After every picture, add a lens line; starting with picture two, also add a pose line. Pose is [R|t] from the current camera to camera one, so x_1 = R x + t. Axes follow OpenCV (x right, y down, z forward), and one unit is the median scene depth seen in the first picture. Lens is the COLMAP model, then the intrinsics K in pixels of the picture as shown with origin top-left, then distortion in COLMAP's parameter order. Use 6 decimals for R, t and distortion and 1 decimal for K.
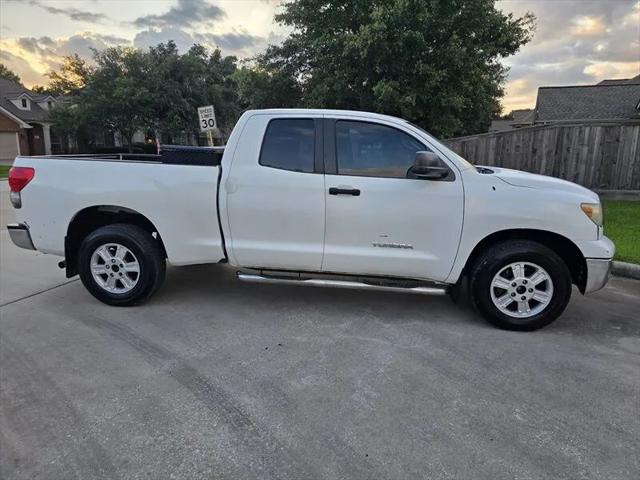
lens RADIAL K [[429.2, 0, 324.9], [0, 429.2, 236.0], [0, 0, 1]] dist [0.065615, -0.062182]
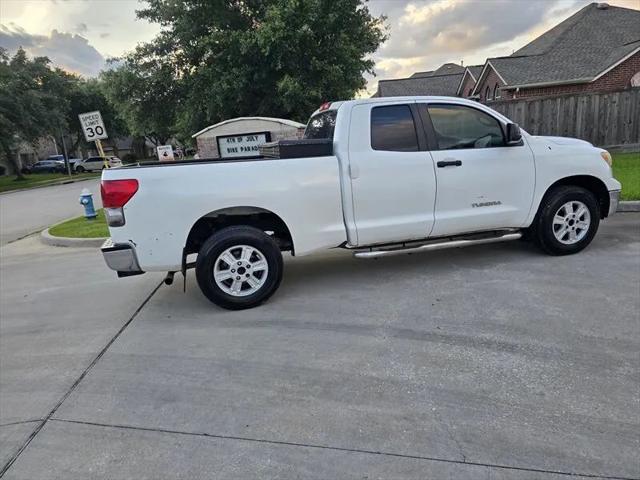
lens RADIAL K [[429.2, 0, 325.3], [0, 429.2, 237.7], [0, 0, 1]] dist [0.065615, -0.062182]
pose [[0.919731, -0.167121, 0.355198, -0.661317], [0.165157, 0.985607, 0.036079, -0.002806], [-0.356115, 0.025480, 0.934095, 0.020956]]
